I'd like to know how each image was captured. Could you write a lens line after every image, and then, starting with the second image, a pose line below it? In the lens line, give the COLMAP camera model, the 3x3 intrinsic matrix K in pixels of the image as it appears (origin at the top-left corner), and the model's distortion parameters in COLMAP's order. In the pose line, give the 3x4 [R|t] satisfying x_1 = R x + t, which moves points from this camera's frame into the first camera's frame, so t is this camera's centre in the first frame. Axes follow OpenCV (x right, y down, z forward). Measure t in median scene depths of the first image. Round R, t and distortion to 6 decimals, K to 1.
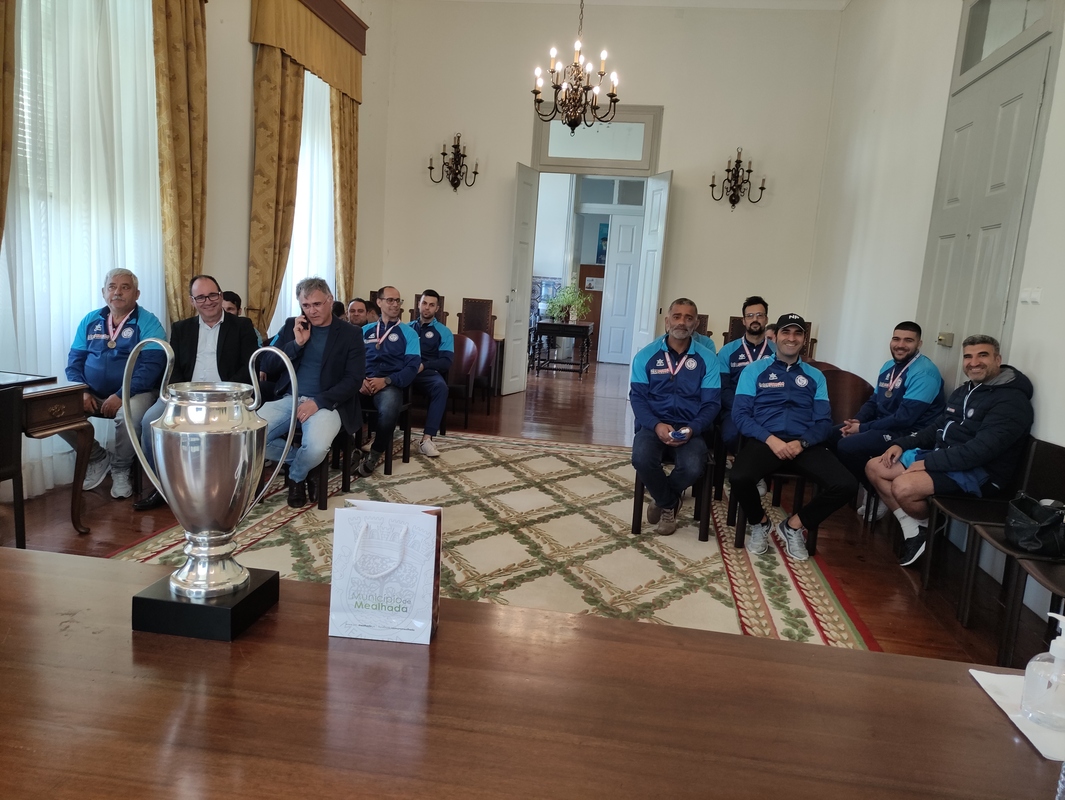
lens RADIAL K [[787.1, 0, 530.6], [0, 787.1, 399.6], [0, 0, 1]] dist [0.020245, -0.005817]
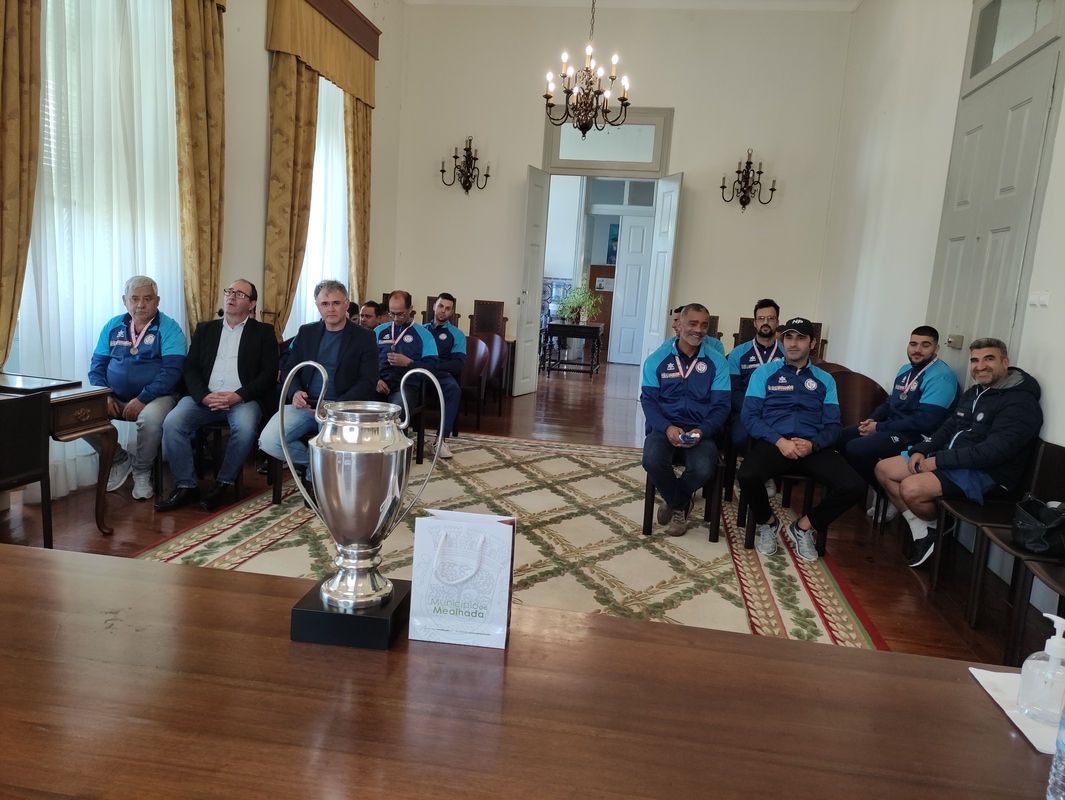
lens RADIAL K [[787.1, 0, 534.0], [0, 787.1, 401.1], [0, 0, 1]] dist [0.020245, -0.005817]
pose [[0.999966, 0.000069, -0.008187, -0.003103], [-0.000048, 0.999997, 0.002515, -0.003925], [0.008187, -0.002515, 0.999963, -0.013522]]
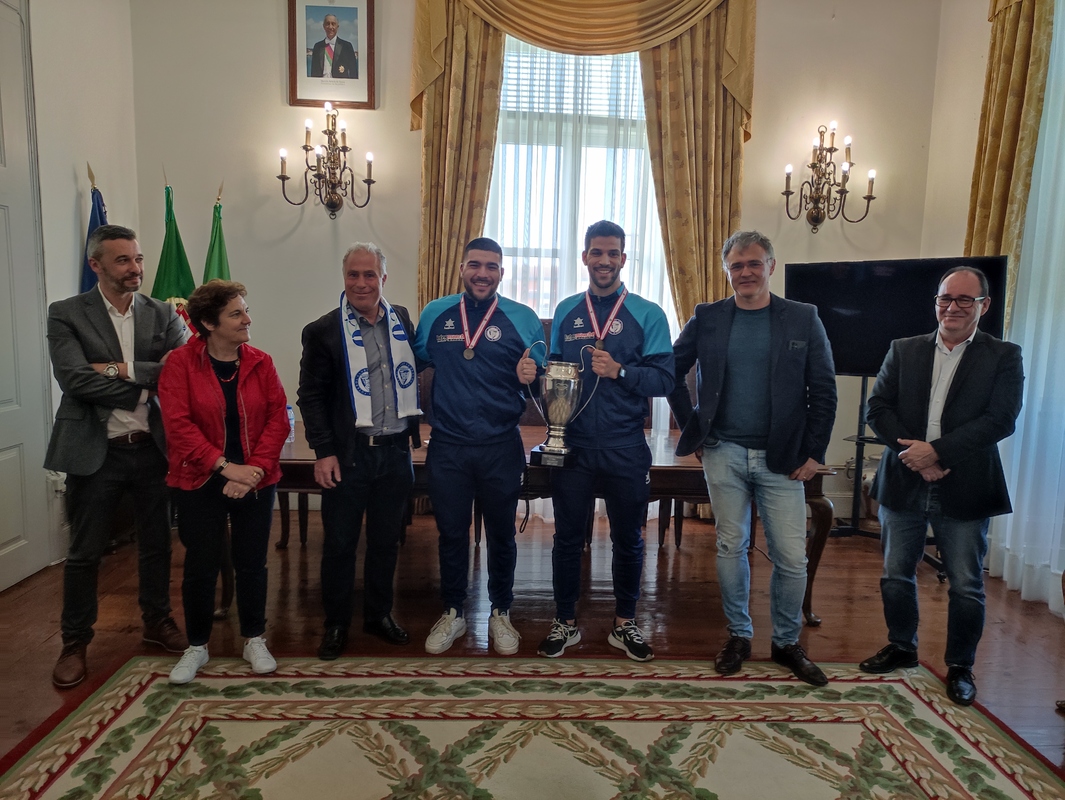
lens RADIAL K [[787.1, 0, 526.4], [0, 787.1, 398.6], [0, 0, 1]] dist [0.020245, -0.005817]
pose [[-0.178707, -0.171914, 0.968767, -0.373652], [0.101838, 0.976097, 0.192000, -0.217249], [-0.978618, 0.132969, -0.156928, 1.193784]]
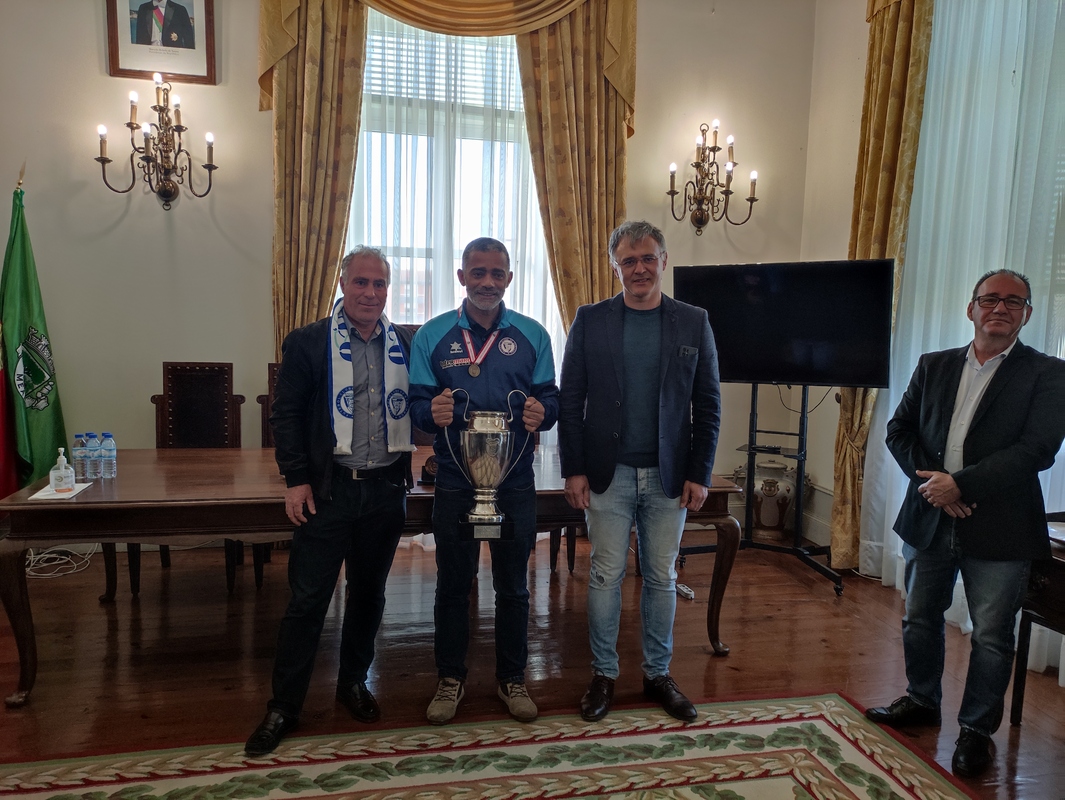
lens RADIAL K [[787.1, 0, 529.6], [0, 787.1, 401.9], [0, 0, 1]] dist [0.020245, -0.005817]
pose [[-0.340740, -0.164664, 0.925625, -0.255923], [0.090631, 0.974204, 0.206670, -0.209874], [-0.935779, 0.154311, -0.317027, 1.179190]]
